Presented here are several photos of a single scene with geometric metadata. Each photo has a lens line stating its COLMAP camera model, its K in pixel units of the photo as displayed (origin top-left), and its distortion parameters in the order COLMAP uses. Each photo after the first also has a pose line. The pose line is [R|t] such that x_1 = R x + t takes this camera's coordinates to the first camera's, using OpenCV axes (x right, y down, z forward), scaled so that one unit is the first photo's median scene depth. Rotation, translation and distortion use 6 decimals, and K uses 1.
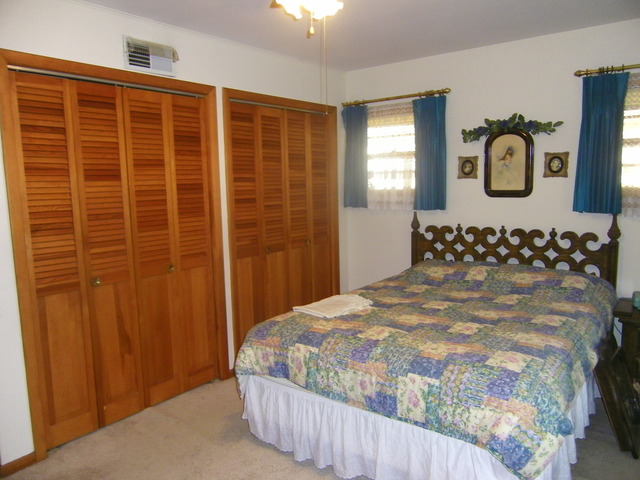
lens RADIAL K [[481.1, 0, 326.3], [0, 481.1, 244.0], [0, 0, 1]] dist [-0.025455, 0.013263]
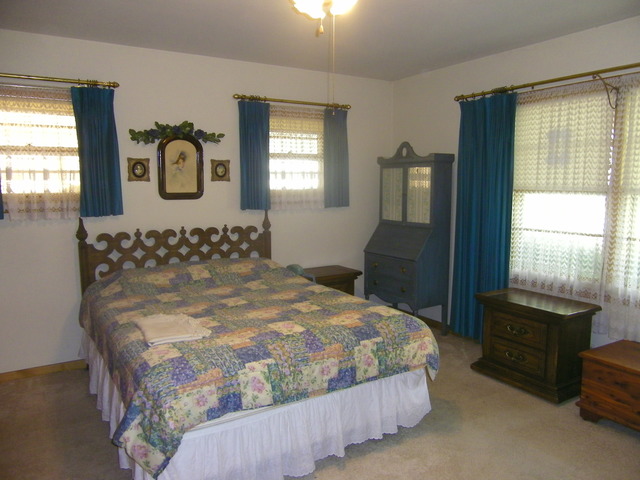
lens RADIAL K [[481.1, 0, 326.3], [0, 481.1, 244.0], [0, 0, 1]] dist [-0.025455, 0.013263]
pose [[0.356687, -0.100433, 0.928810, -0.516470], [0.115785, 0.991292, 0.062725, -0.030924], [-0.927021, 0.085169, 0.365210, 0.340141]]
